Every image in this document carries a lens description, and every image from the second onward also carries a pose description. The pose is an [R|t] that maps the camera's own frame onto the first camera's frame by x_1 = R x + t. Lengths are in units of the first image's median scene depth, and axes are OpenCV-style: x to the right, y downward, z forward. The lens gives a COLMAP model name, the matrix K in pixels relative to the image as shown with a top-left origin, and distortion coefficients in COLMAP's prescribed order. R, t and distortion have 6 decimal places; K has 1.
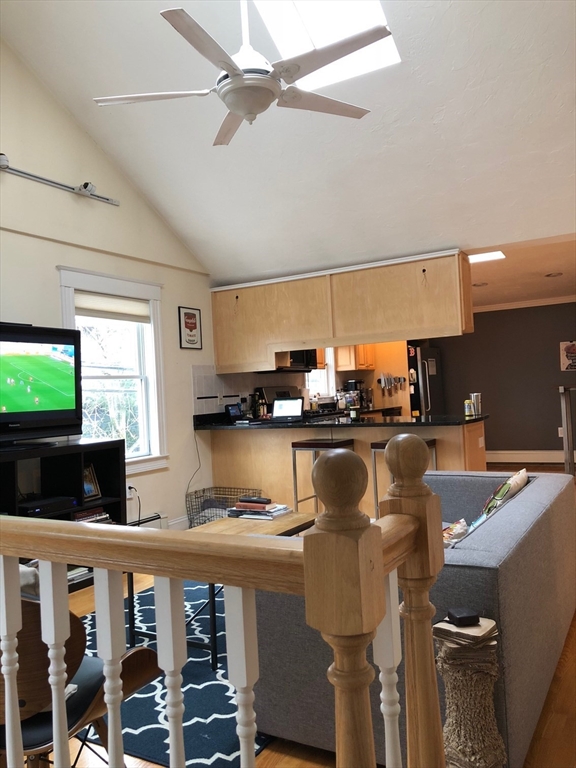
lens RADIAL K [[632.4, 0, 288.0], [0, 632.4, 384.0], [0, 0, 1]] dist [0.058154, -0.003244]
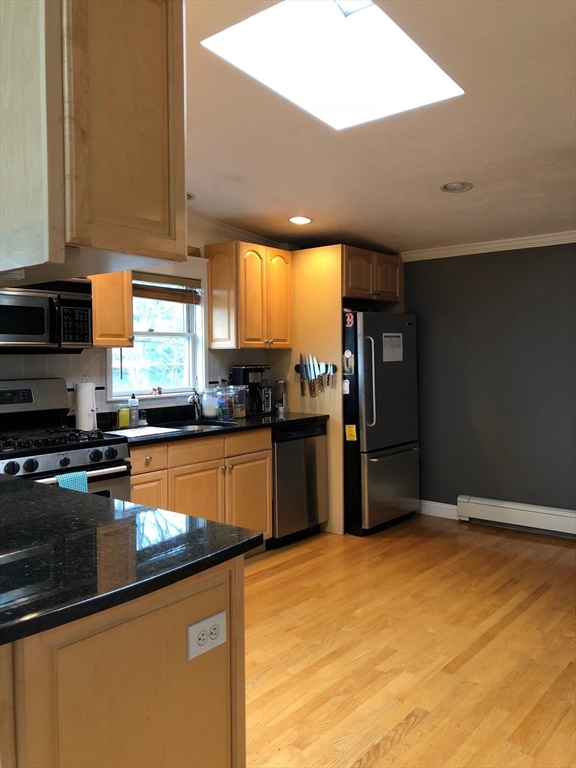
lens RADIAL K [[632.4, 0, 288.0], [0, 632.4, 384.0], [0, 0, 1]] dist [0.058154, -0.003244]
pose [[0.987581, 0.052144, -0.148204, 0.227949], [-0.042771, 0.996919, 0.065746, -0.028755], [0.151175, -0.058591, 0.986769, 0.435927]]
